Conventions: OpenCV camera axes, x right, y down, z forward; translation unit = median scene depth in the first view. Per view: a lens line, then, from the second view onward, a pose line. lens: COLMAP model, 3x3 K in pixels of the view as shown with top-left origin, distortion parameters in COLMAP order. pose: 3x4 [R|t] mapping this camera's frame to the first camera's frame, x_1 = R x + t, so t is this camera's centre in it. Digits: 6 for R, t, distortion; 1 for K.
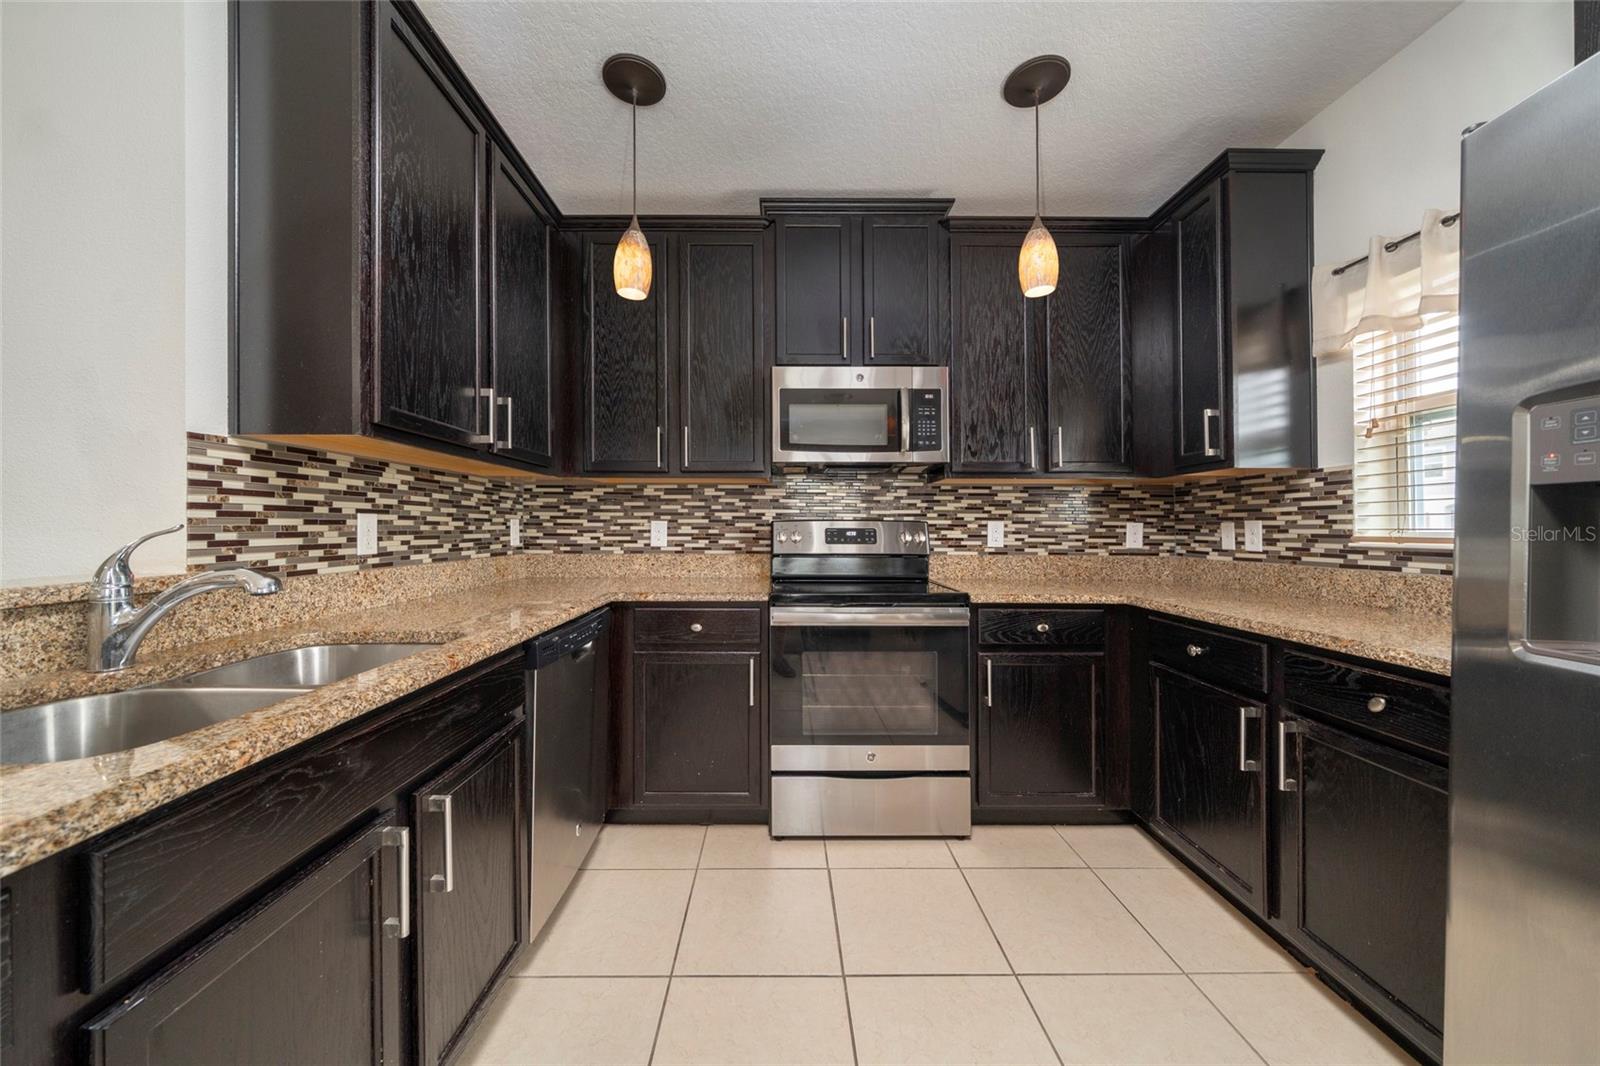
lens RADIAL K [[580.3, 0, 800.0], [0, 580.3, 533.0], [0, 0, 1]] dist [-0.001388, -0.000154]
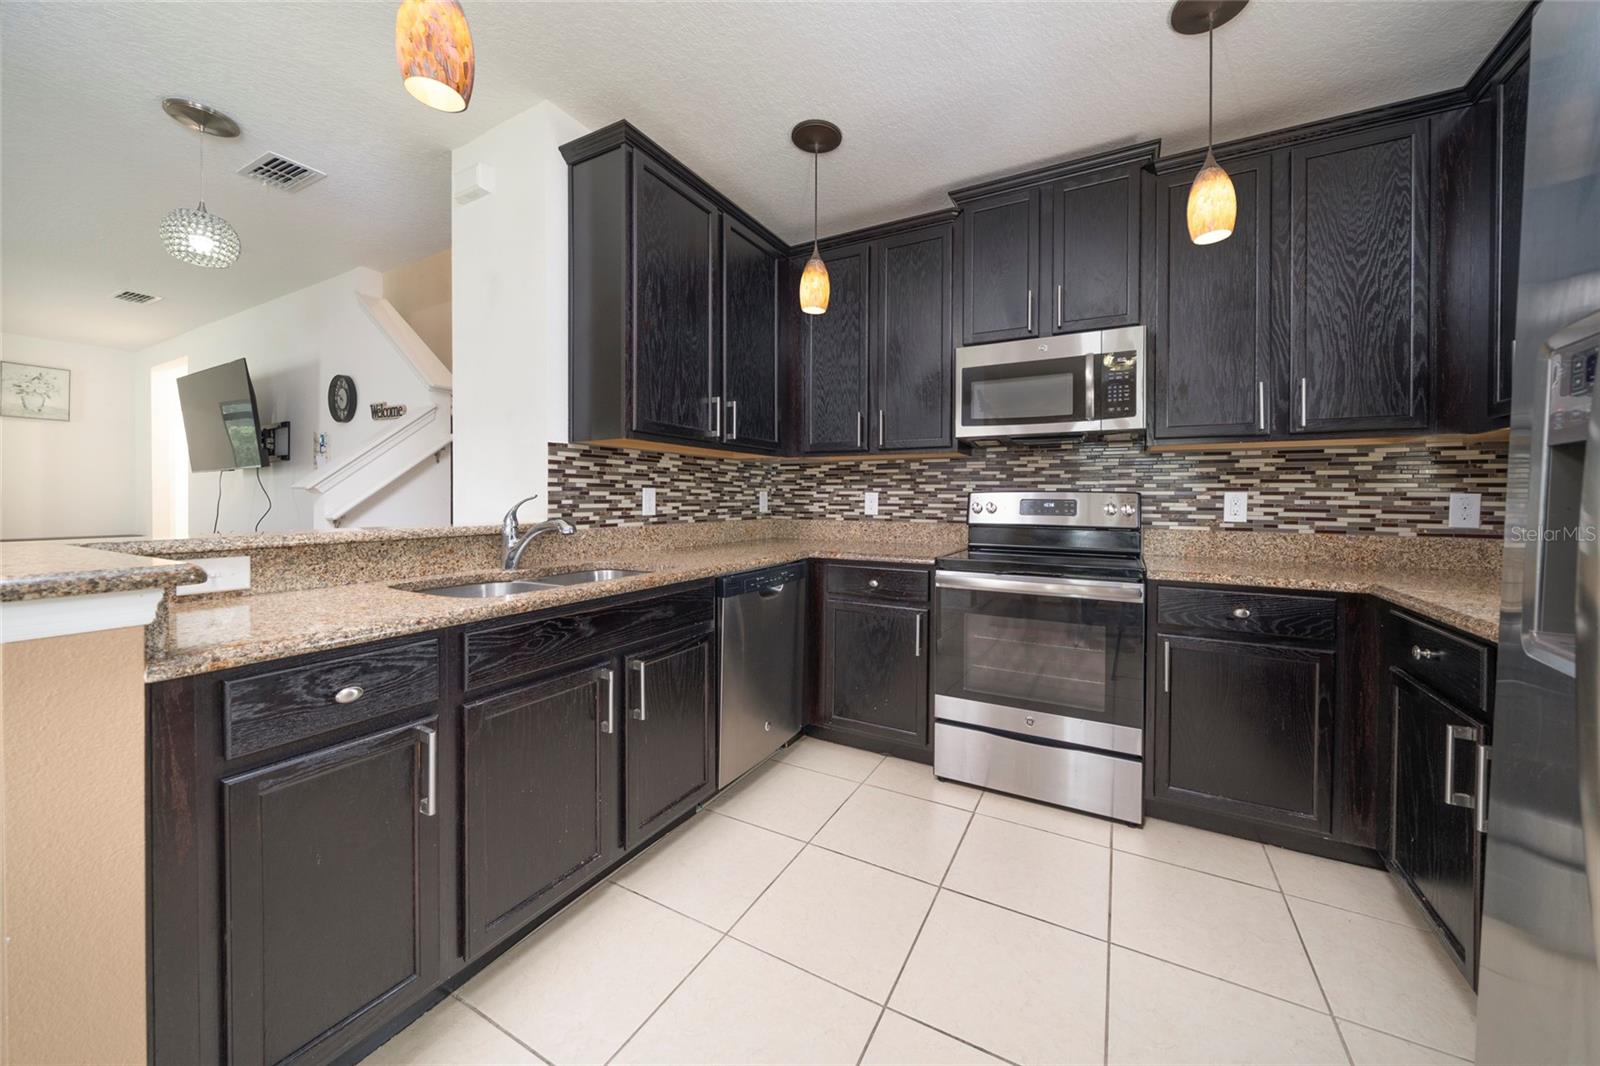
lens RADIAL K [[582.1, 0, 801.8], [0, 582.1, 511.9], [0, 0, 1]] dist [-0.000115, -0.000090]
pose [[0.871518, 0.014028, -0.490163, 0.266192], [-0.008230, 0.999868, 0.013983, 0.003214], [0.490294, -0.008152, 0.871519, -0.092325]]
